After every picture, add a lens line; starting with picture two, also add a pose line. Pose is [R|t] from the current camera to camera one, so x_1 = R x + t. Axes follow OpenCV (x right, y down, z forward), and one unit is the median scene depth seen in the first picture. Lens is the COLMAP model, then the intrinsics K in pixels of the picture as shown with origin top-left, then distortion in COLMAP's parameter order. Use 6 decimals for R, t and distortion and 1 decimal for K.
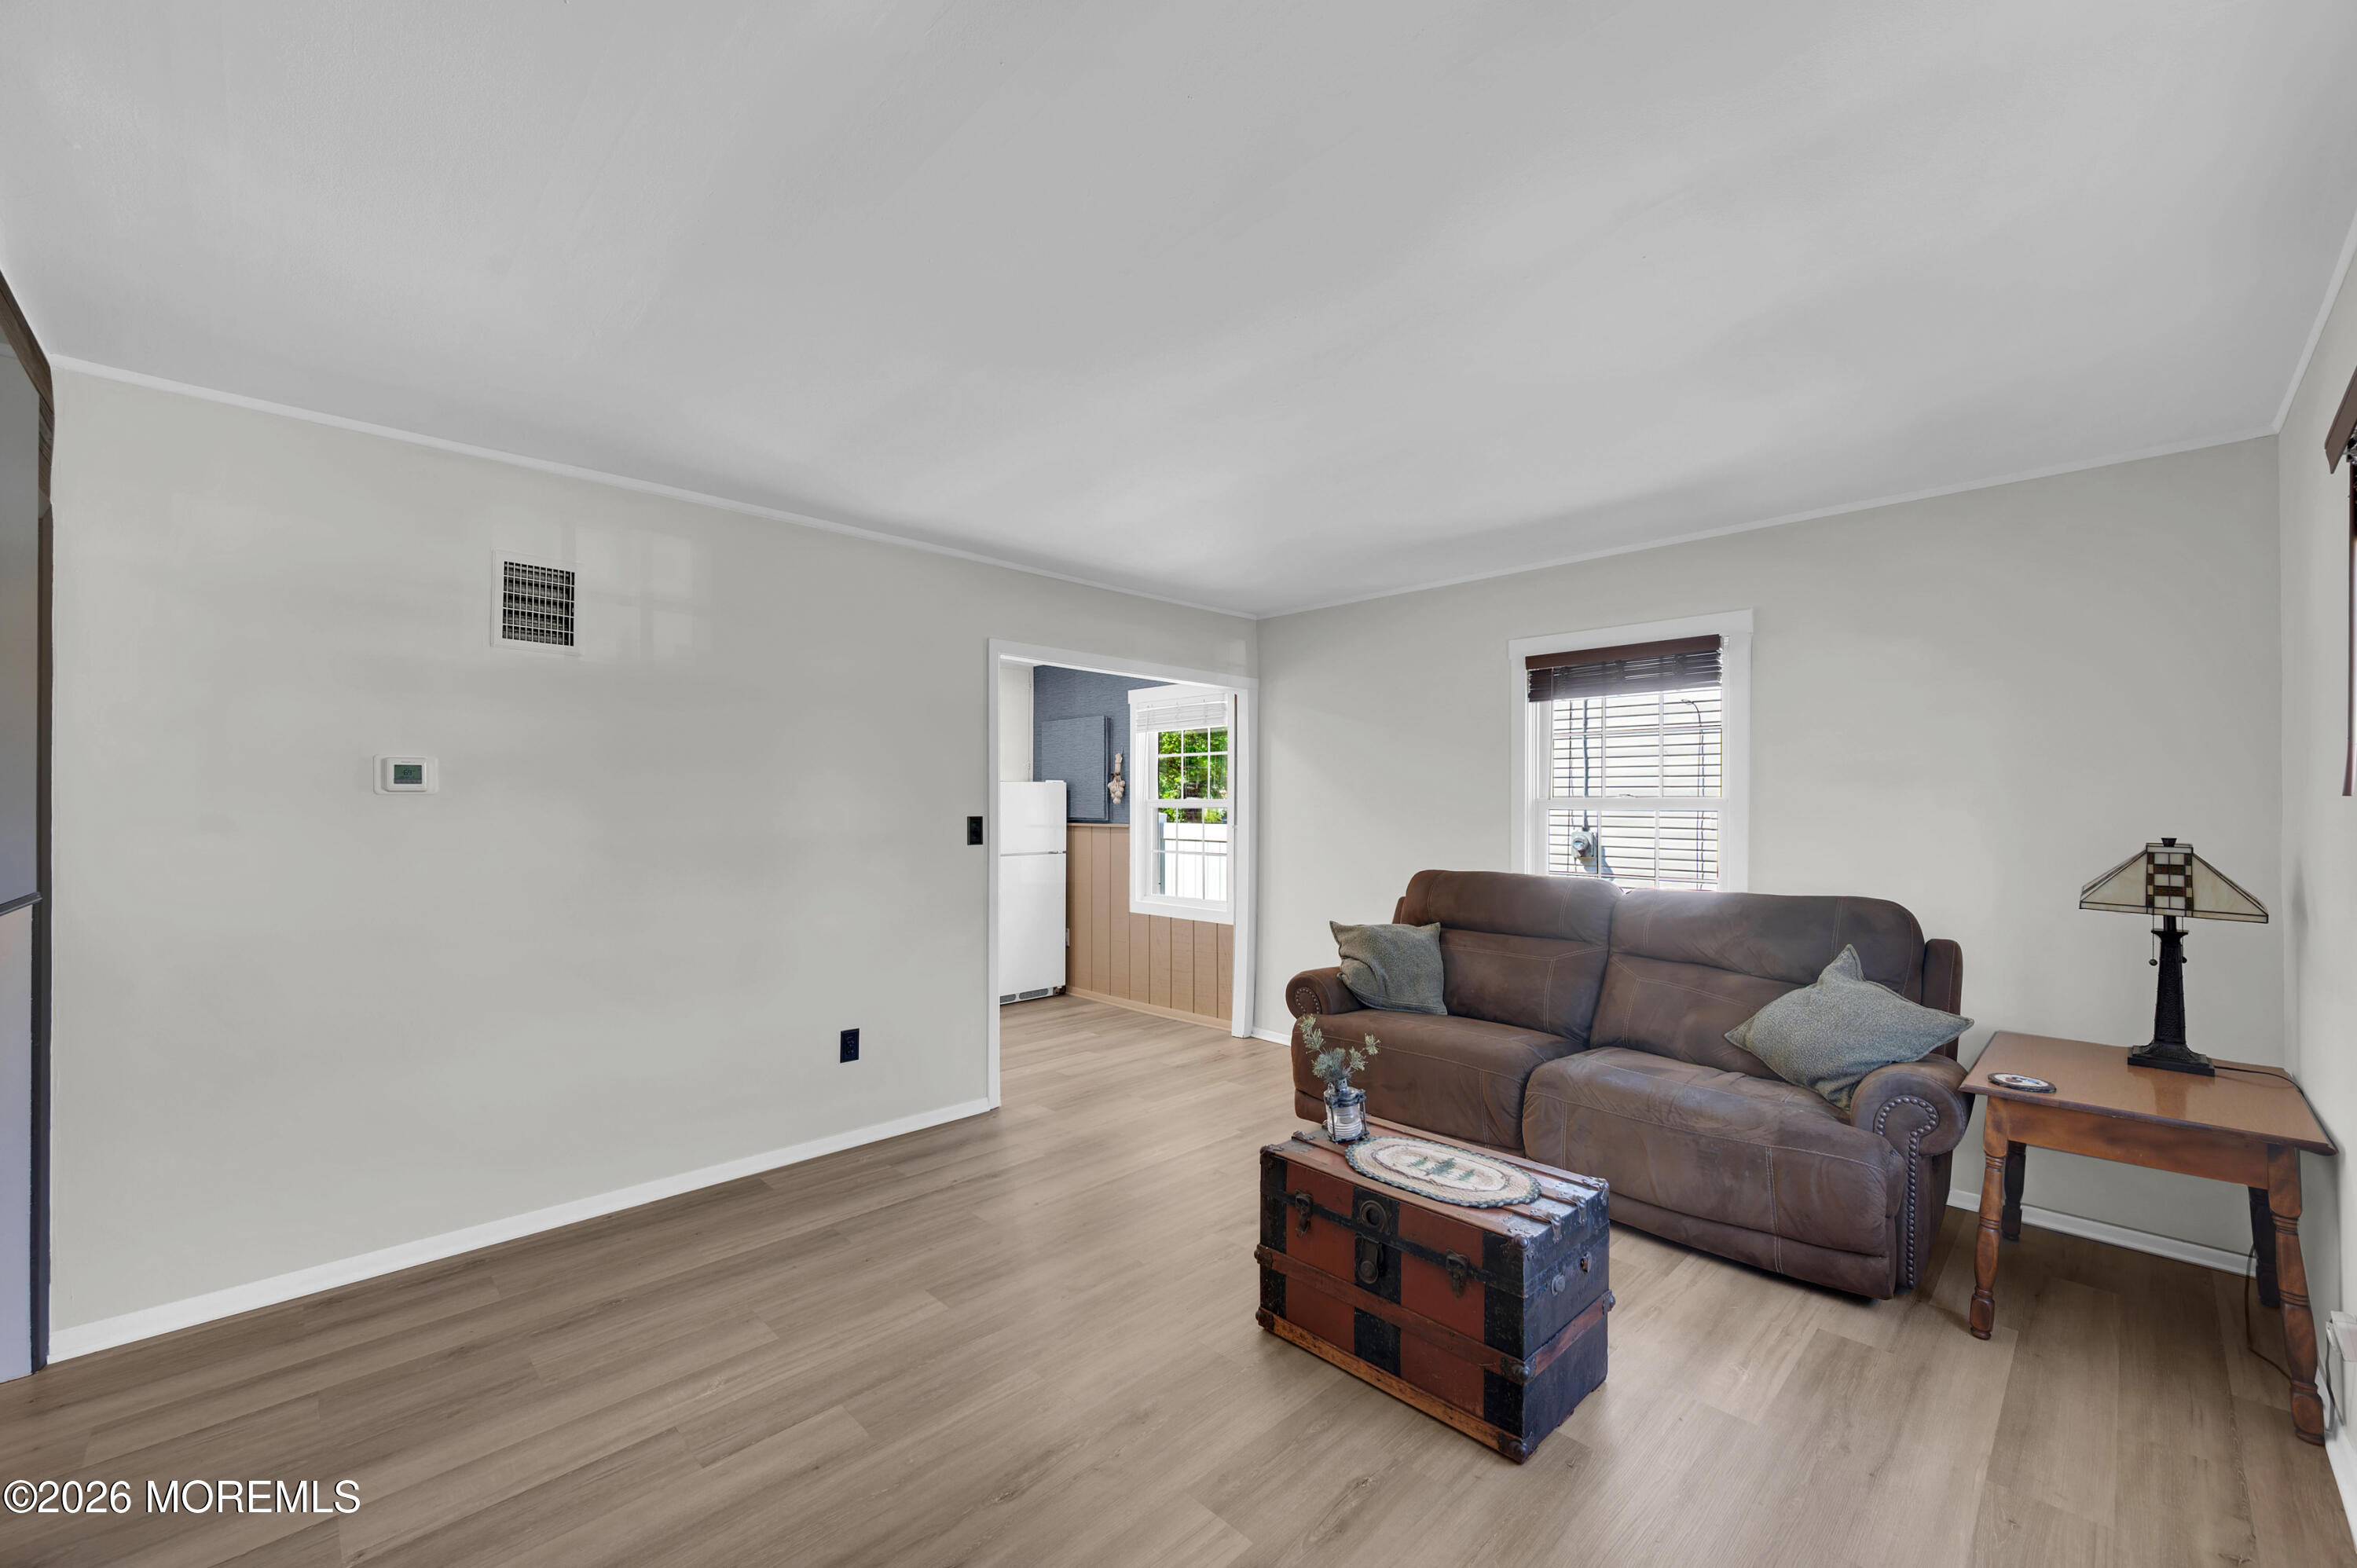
lens RADIAL K [[939.3, 0, 1183.1], [0, 939.3, 794.5], [0, 0, 1]] dist [0.000569, -0.000006]
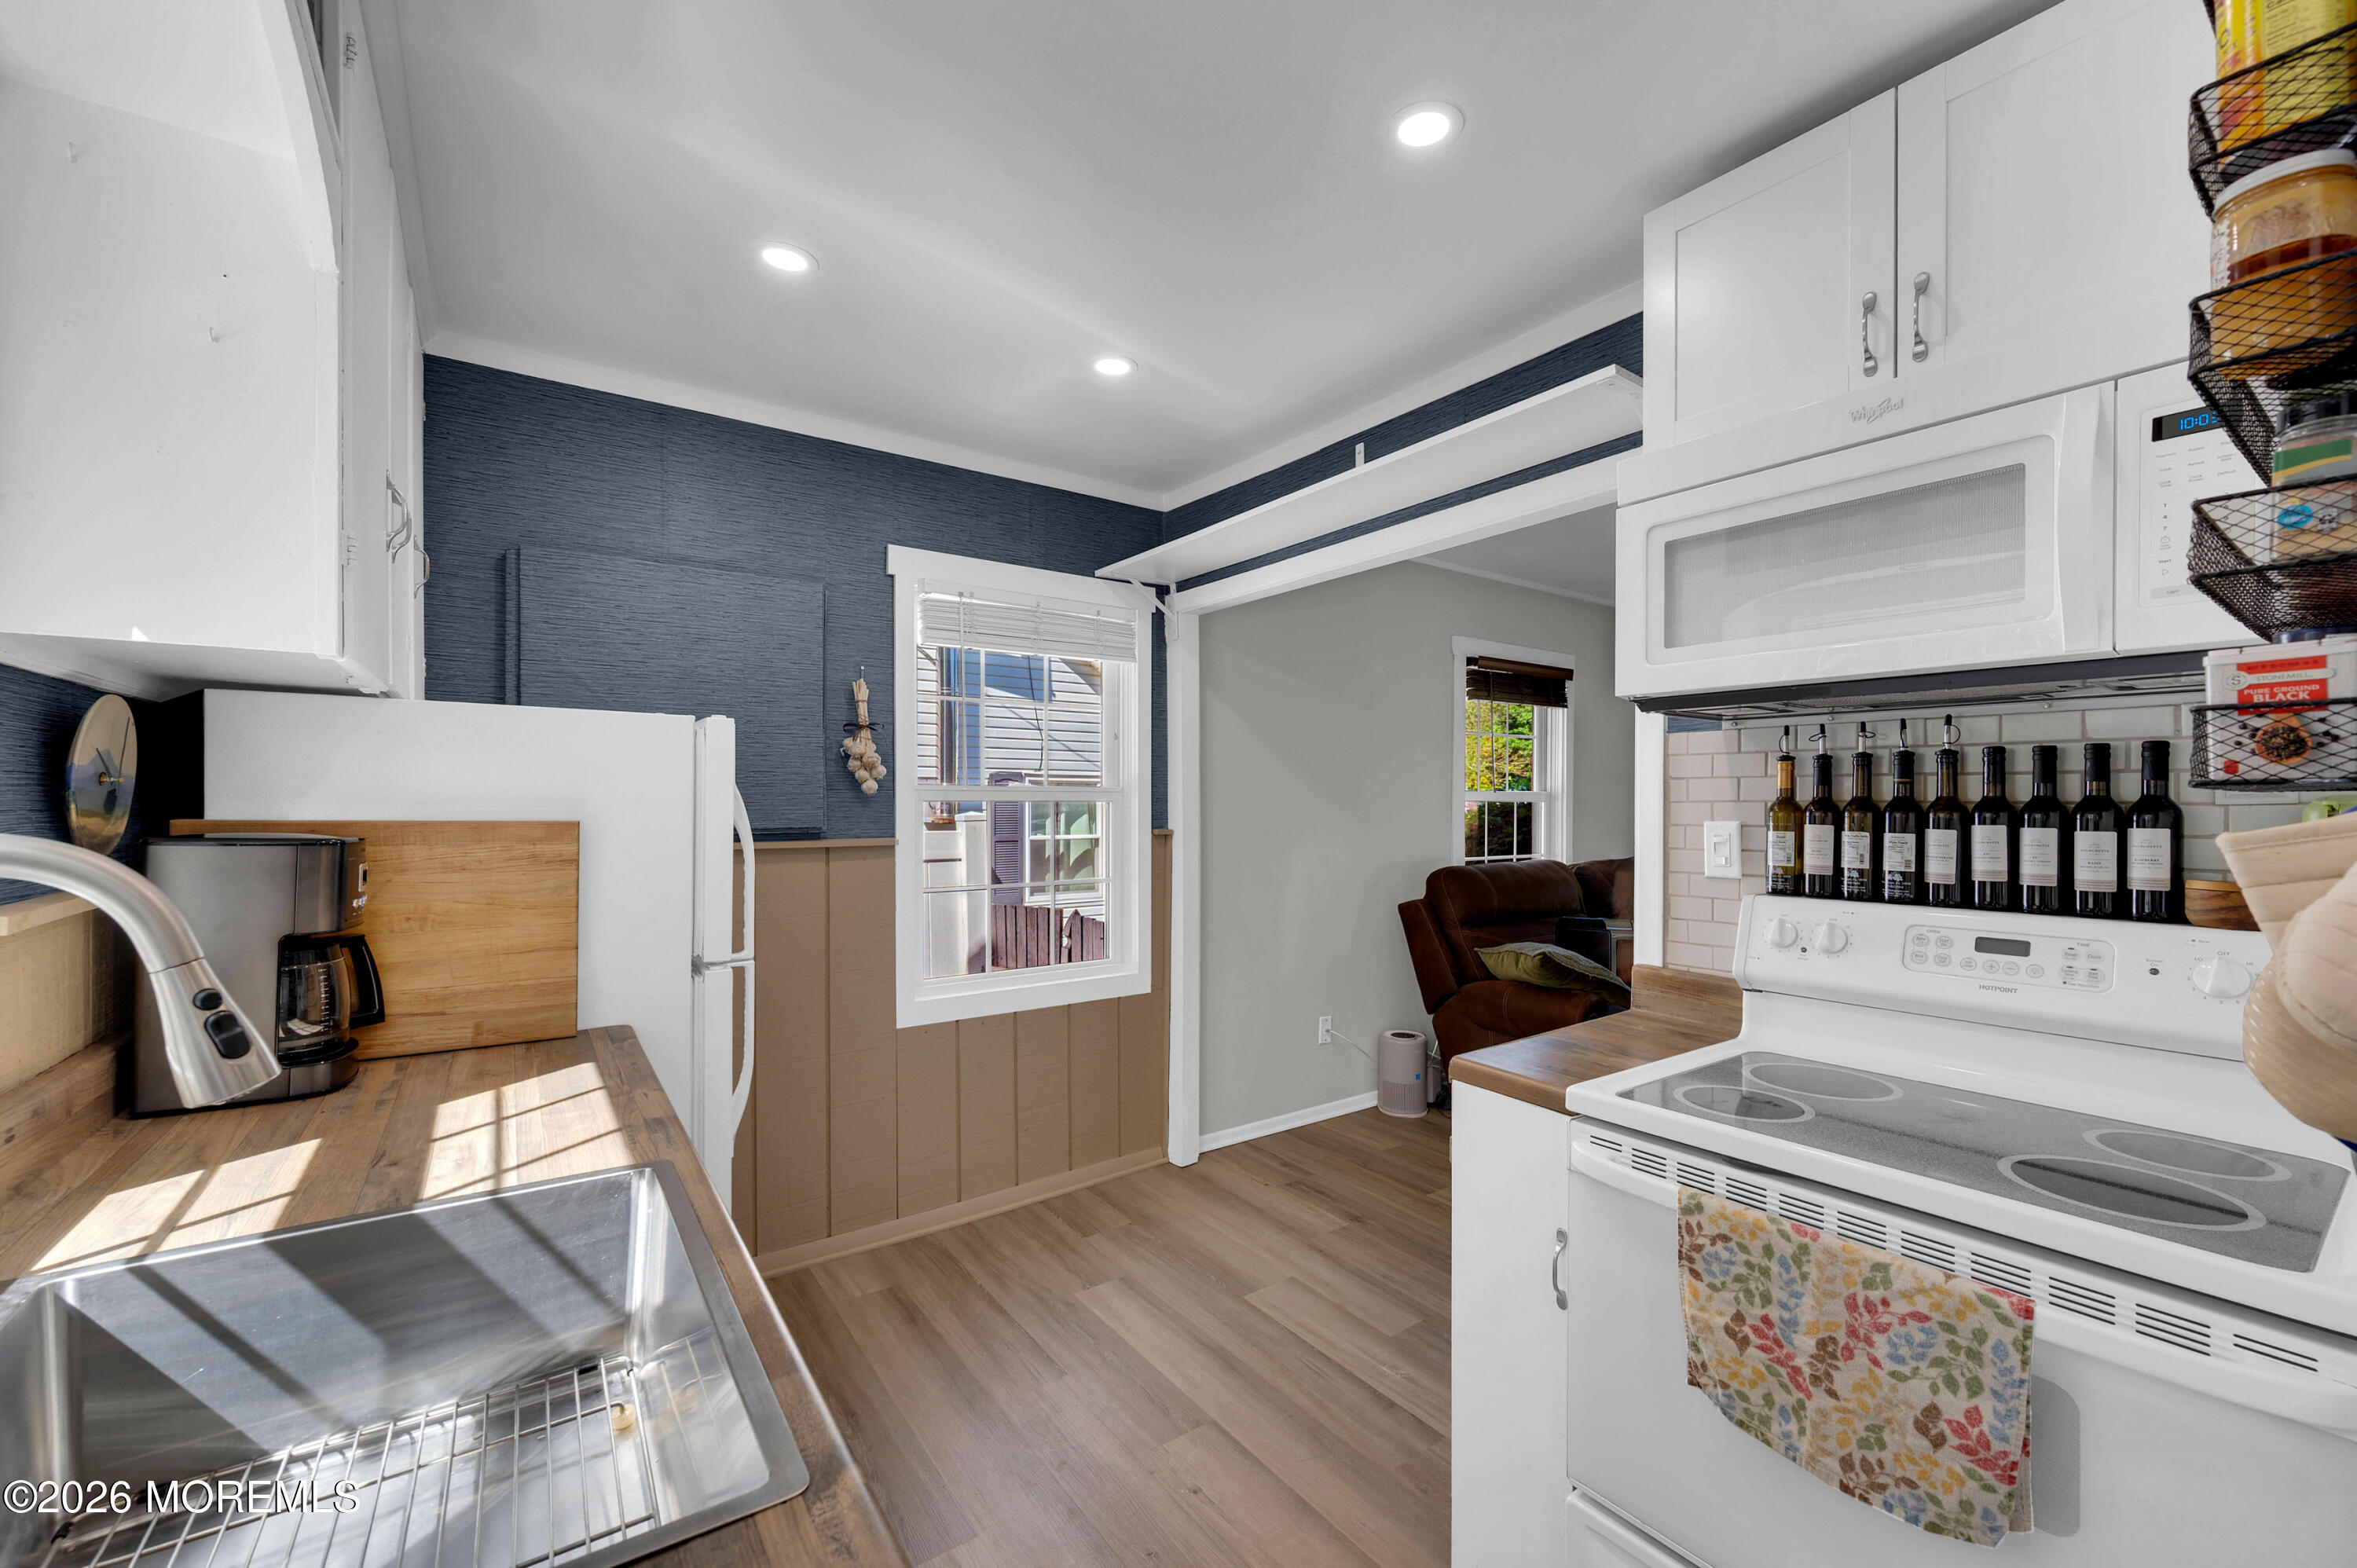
lens RADIAL K [[913.9, 0, 1186.6], [0, 913.9, 806.0], [0, 0, 1]] dist [-0.000304, -0.000005]
pose [[0.144224, -0.005614, 0.989529, -1.120897], [-0.009771, 0.999927, 0.007097, 0.028217], [-0.989497, -0.010692, 0.144159, 1.867075]]
